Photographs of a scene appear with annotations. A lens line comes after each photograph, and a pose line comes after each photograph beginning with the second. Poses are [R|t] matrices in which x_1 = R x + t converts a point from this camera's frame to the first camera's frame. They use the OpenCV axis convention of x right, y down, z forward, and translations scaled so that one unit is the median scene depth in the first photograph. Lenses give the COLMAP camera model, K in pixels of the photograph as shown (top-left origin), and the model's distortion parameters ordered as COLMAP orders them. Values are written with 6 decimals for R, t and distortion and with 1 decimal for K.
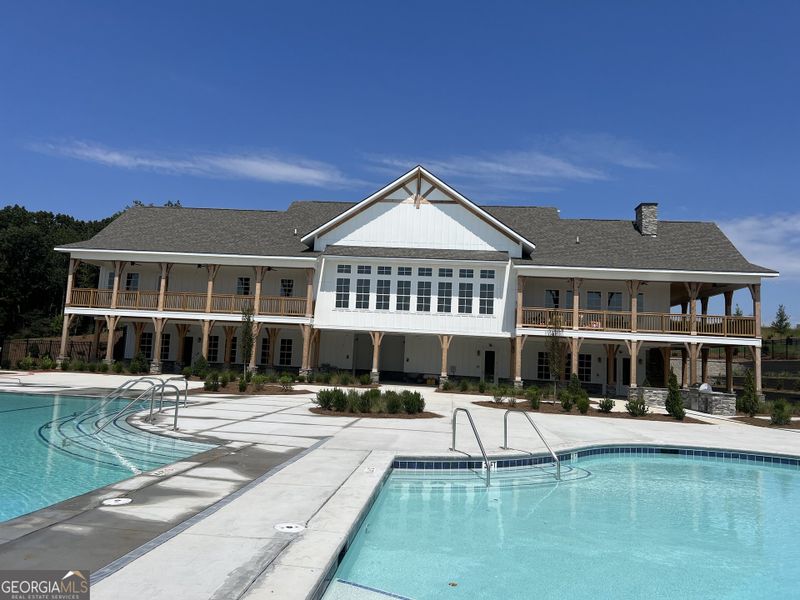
lens RADIAL K [[622.4, 0, 400.0], [0, 622.4, 300.0], [0, 0, 1]] dist [0.154176, -0.249747]
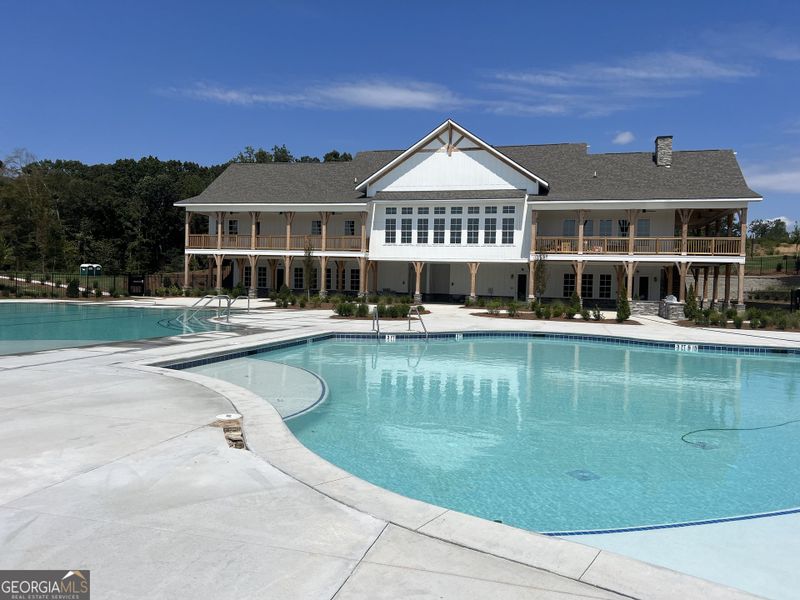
lens RADIAL K [[622.4, 0, 400.0], [0, 622.4, 300.0], [0, 0, 1]] dist [0.154176, -0.249747]
pose [[0.983675, -0.019002, -0.178947, 0.145200], [0.039611, 0.992884, 0.112308, -0.013125], [0.175540, -0.117563, 0.977428, -0.215469]]
